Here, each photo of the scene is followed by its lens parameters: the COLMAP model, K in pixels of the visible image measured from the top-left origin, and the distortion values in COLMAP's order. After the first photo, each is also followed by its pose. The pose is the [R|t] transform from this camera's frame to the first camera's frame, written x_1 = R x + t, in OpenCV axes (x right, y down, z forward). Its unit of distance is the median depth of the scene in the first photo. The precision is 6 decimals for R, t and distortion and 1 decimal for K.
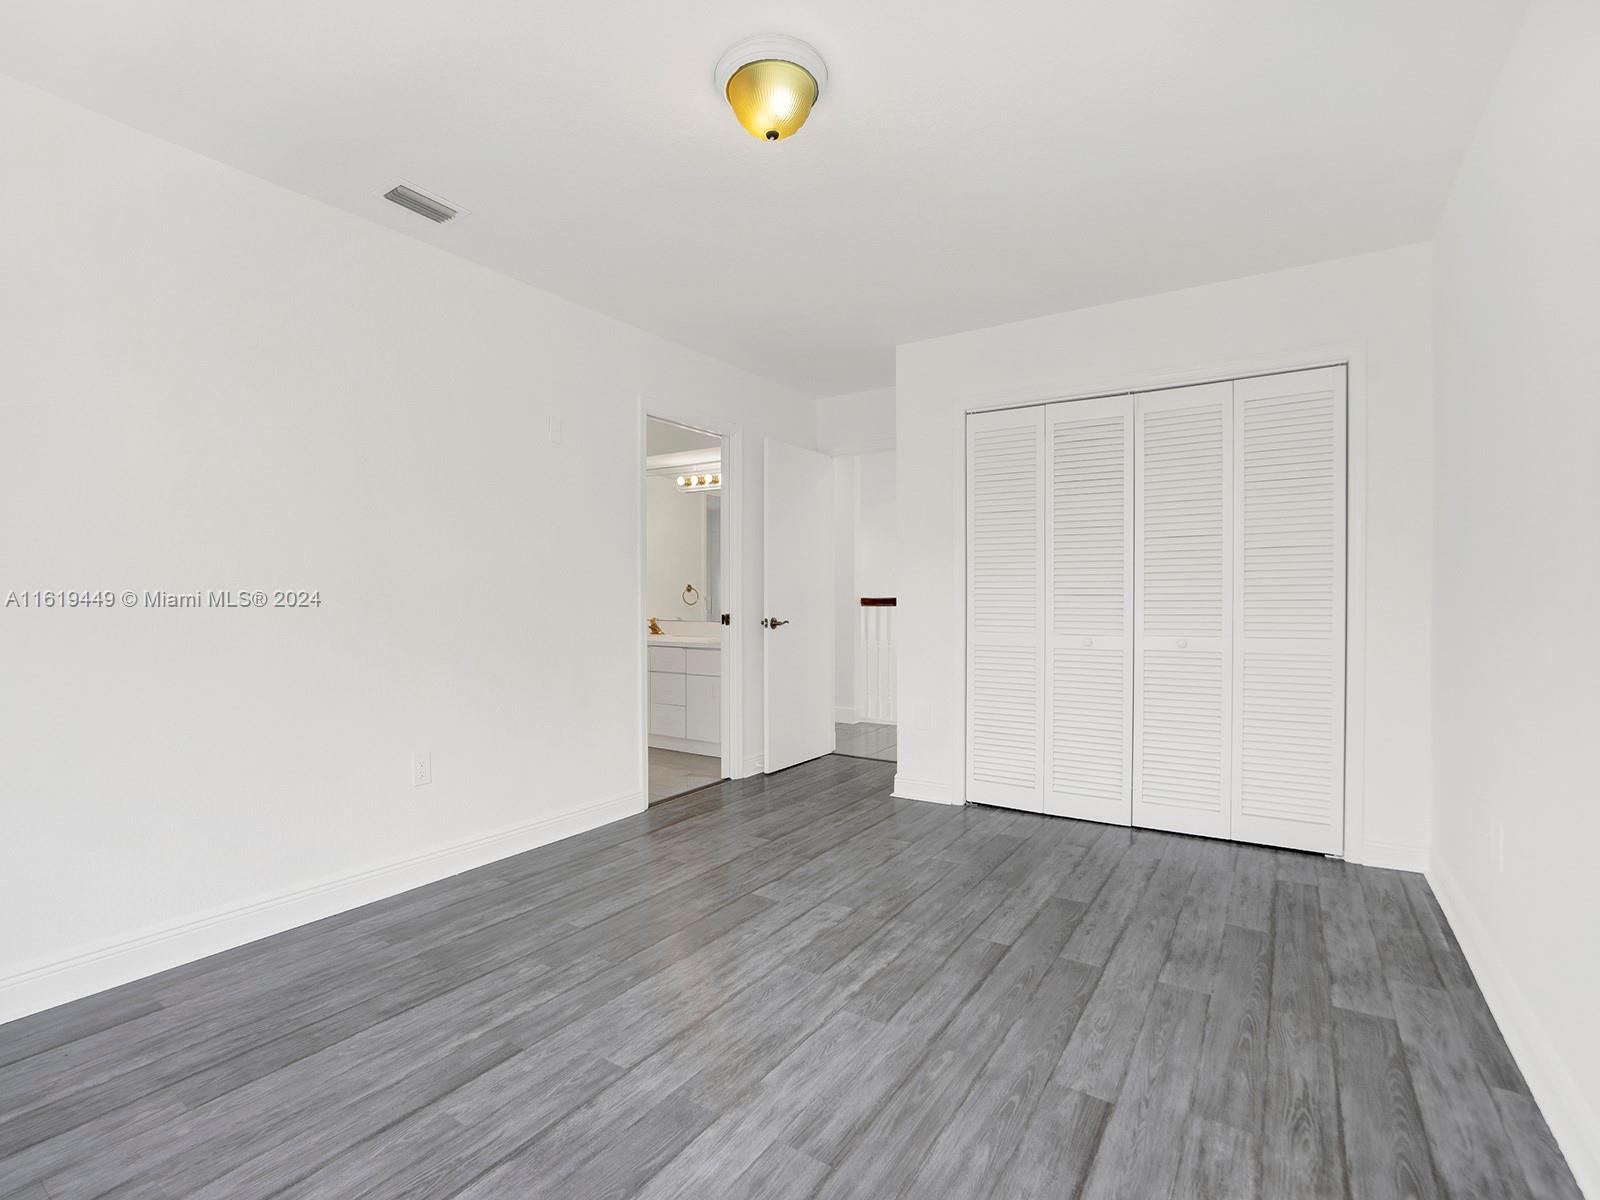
lens RADIAL K [[758.0, 0, 800.0], [0, 758.0, 600.0], [0, 0, 1]] dist [-0.054450, 0.000017]
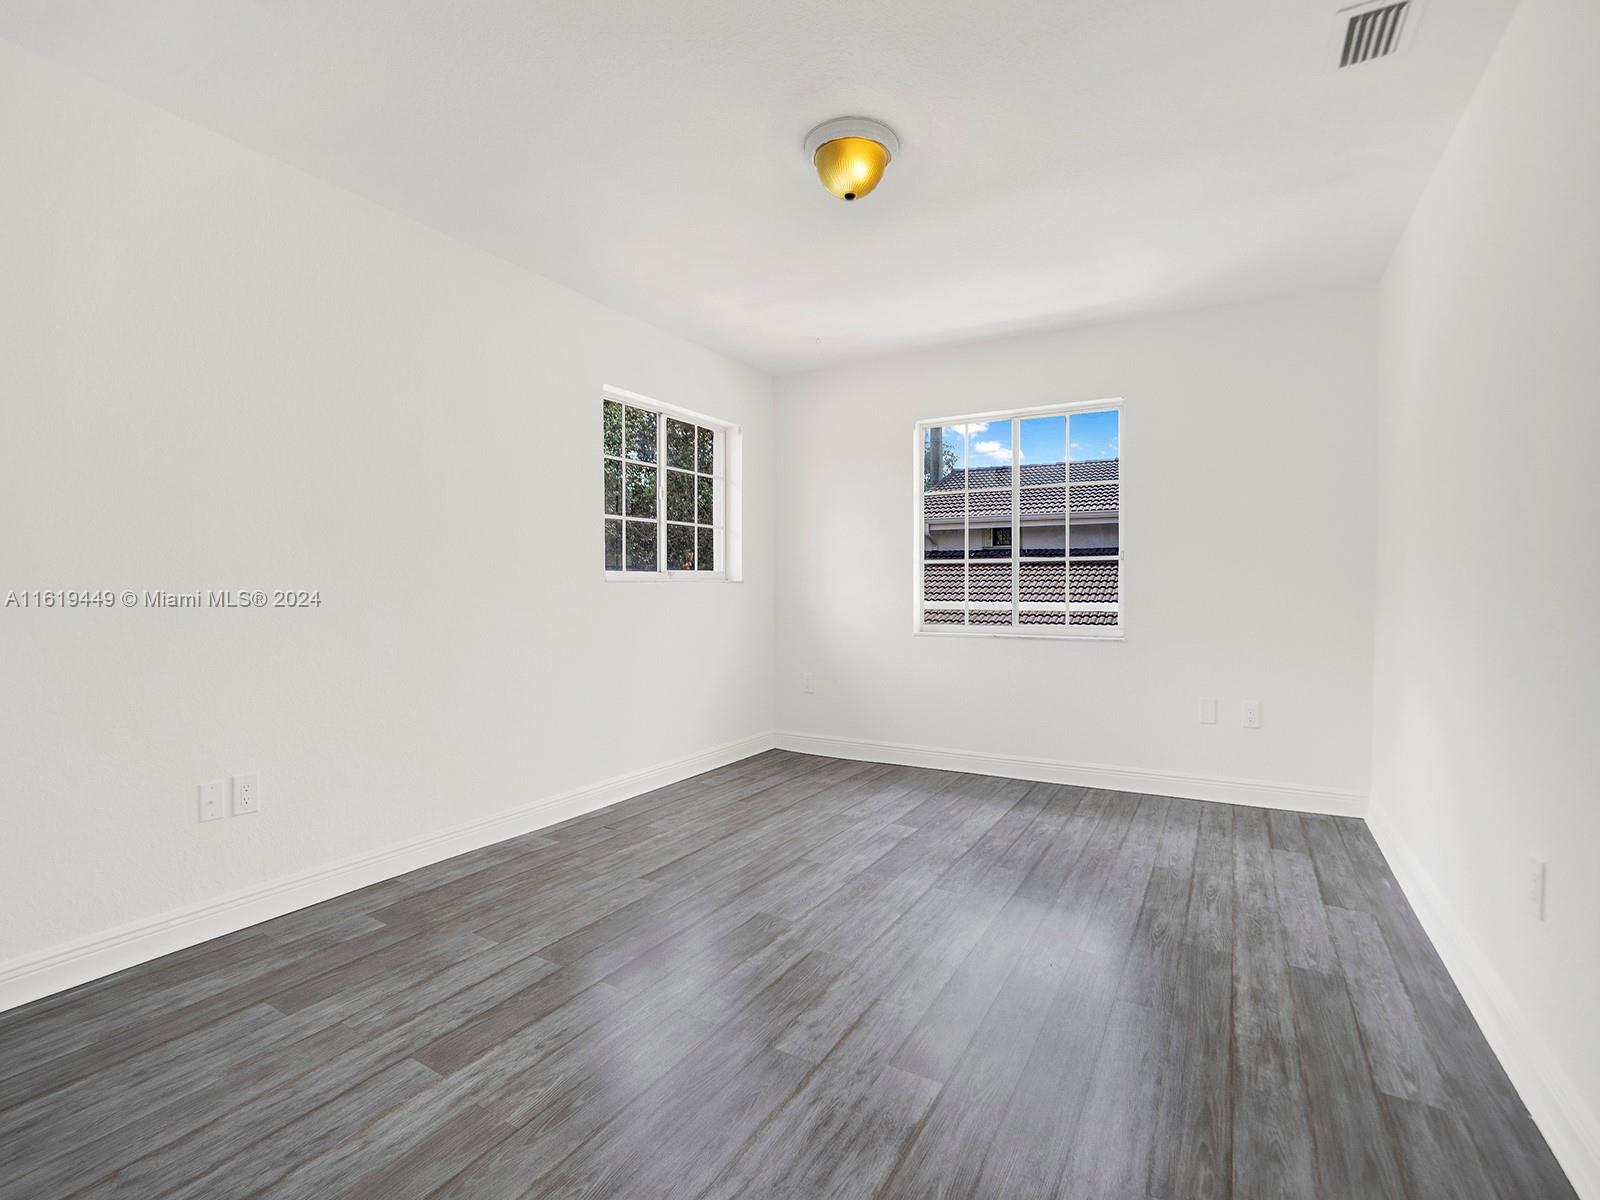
lens RADIAL K [[758.0, 0, 800.0], [0, 758.0, 600.0], [0, 0, 1]] dist [-0.054450, 0.000017]
pose [[-0.998697, 0.007442, -0.050485, 0.101031], [0.006328, 0.999734, 0.022185, -0.005149], [0.050637, 0.021836, -0.998478, 2.148585]]
